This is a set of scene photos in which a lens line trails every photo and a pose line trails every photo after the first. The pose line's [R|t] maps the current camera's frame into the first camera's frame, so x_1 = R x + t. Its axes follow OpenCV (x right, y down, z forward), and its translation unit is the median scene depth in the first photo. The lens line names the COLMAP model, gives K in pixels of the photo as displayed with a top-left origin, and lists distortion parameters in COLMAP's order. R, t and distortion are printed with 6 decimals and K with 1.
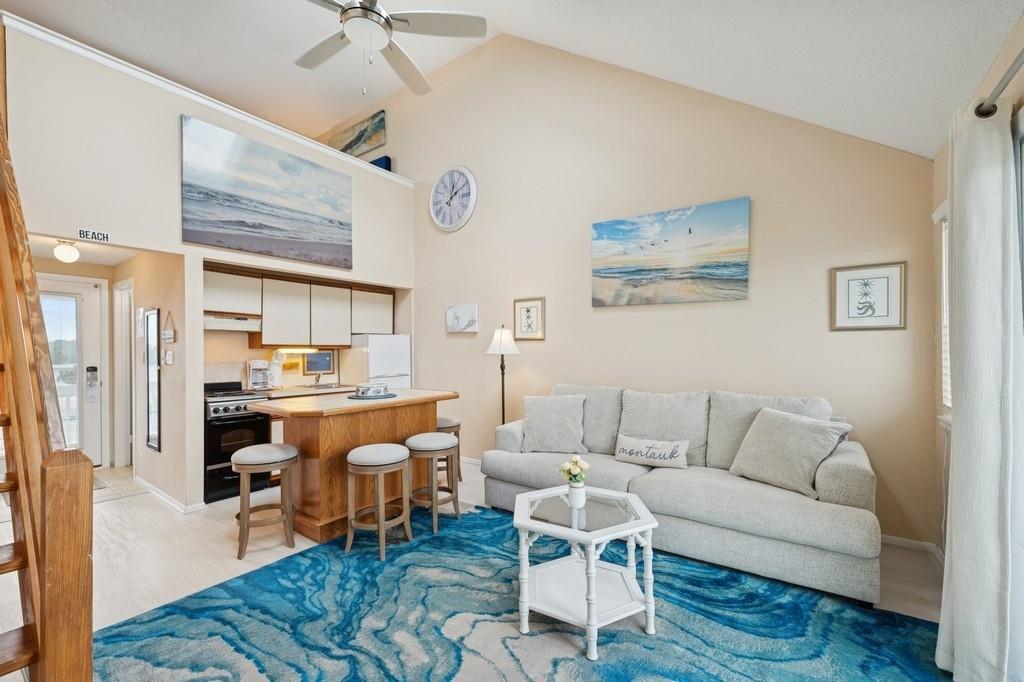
lens RADIAL K [[420.7, 0, 513.8], [0, 420.7, 354.2], [0, 0, 1]] dist [-0.000754, -0.000024]
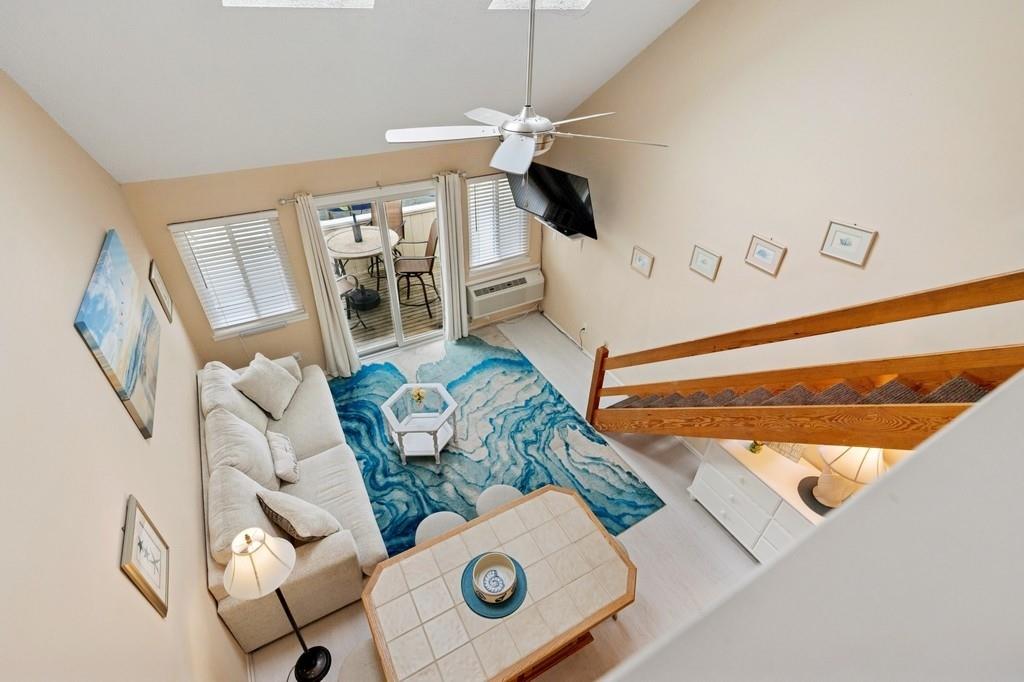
lens RADIAL K [[469.5, 0, 512.0], [0, 469.5, 341.0], [0, 0, 1]] dist [-0.000508, -0.000118]
pose [[-0.909586, -0.255418, 0.327742, -0.461248], [-0.013465, 0.806465, 0.591128, -0.621165], [-0.415298, 0.533269, -0.736989, 1.200572]]
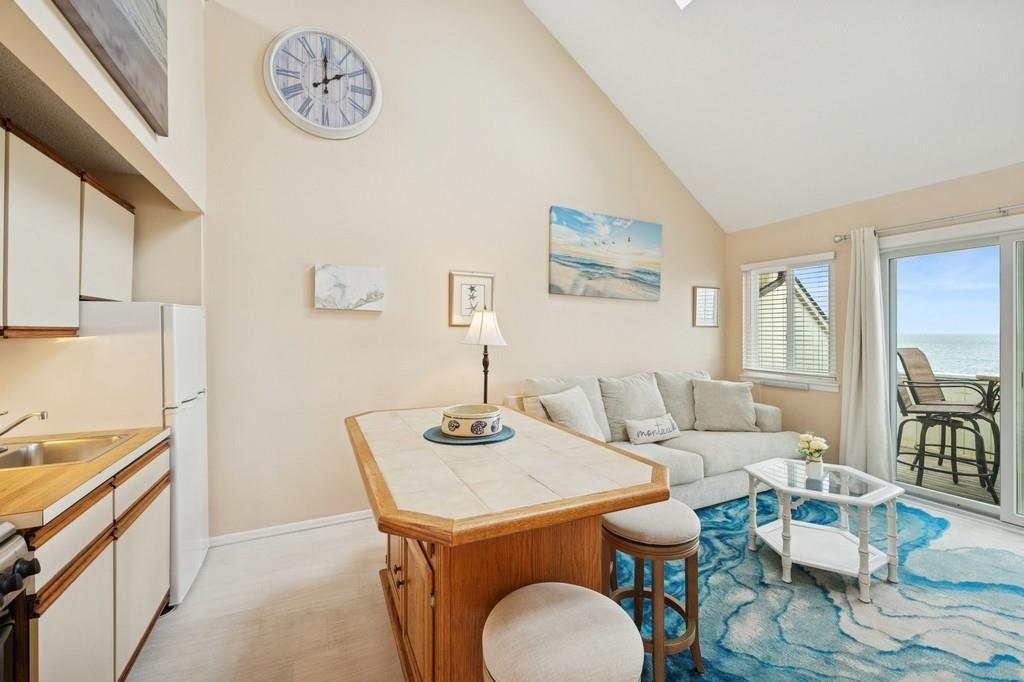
lens RADIAL K [[418.7, 0, 506.4], [0, 418.7, 335.8], [0, 0, 1]] dist [0.001523, 0.000189]
pose [[0.485697, 0.001006, 0.874127, -0.678887], [0.003400, 0.999990, -0.003040, -0.014850], [-0.874121, 0.004449, 0.485688, 0.628926]]
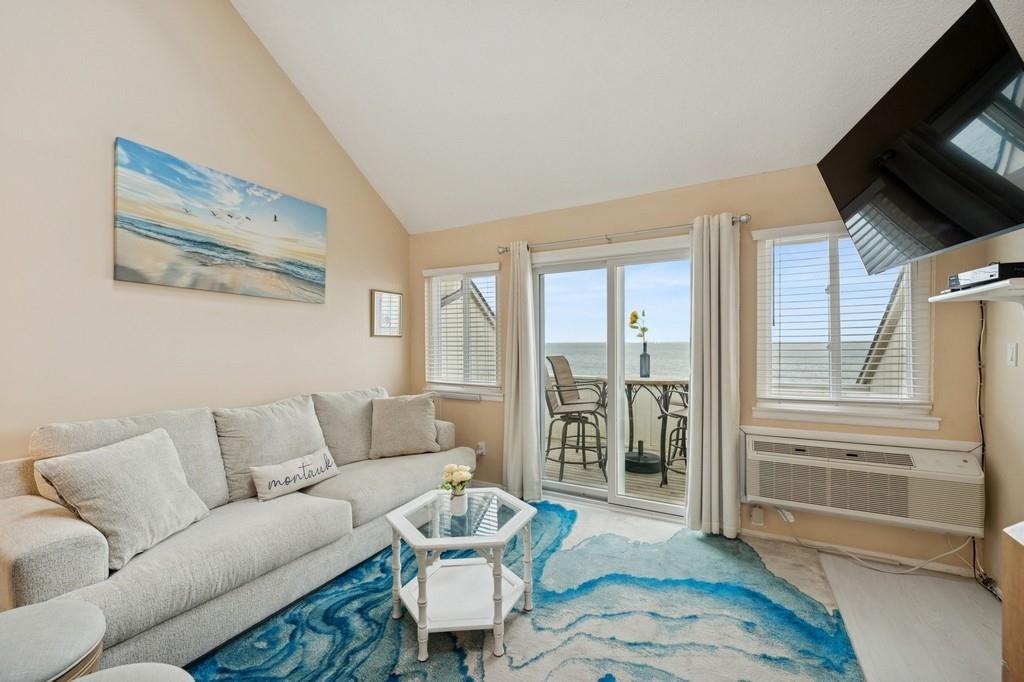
lens RADIAL K [[417.1, 0, 511.8], [0, 417.1, 348.2], [0, 0, 1]] dist [0.001259, 0.000118]
pose [[-0.118836, -0.006261, 0.992894, -0.446422], [0.009667, 0.999925, 0.007463, -0.017474], [-0.992867, 0.010485, -0.118767, 0.527885]]
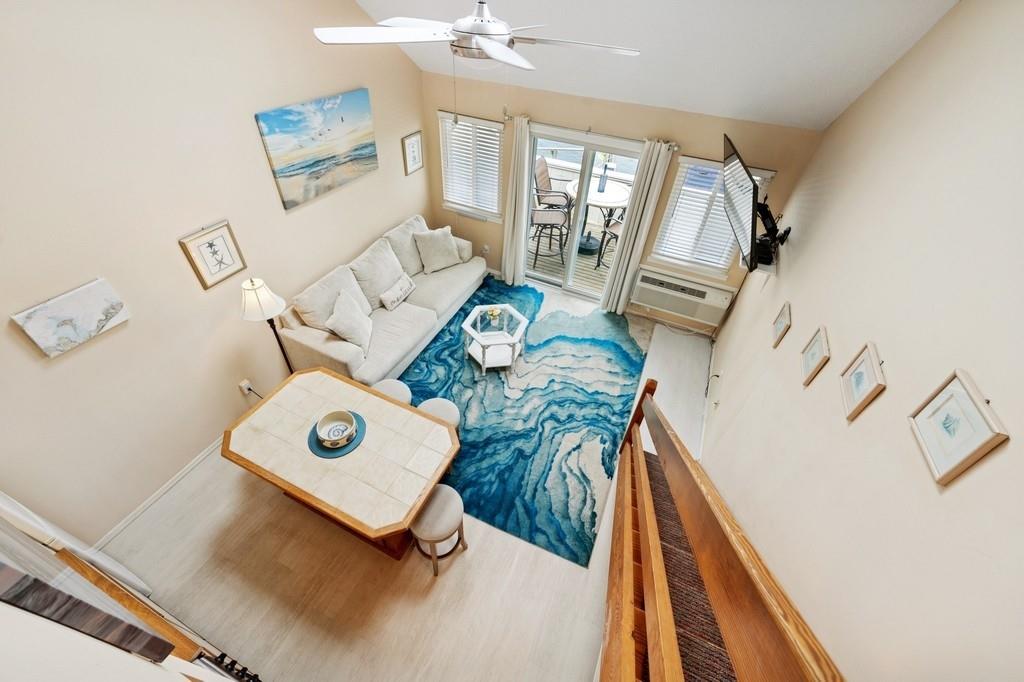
lens RADIAL K [[410.2, 0, 512.0], [0, 410.2, 341.0], [0, 0, 1]] dist [0.000185, 0.000007]
pose [[-0.200737, -0.669488, 0.715185, -0.775872], [-0.048128, 0.735904, 0.675374, -0.544276], [-0.978462, 0.101152, -0.179945, 0.695764]]
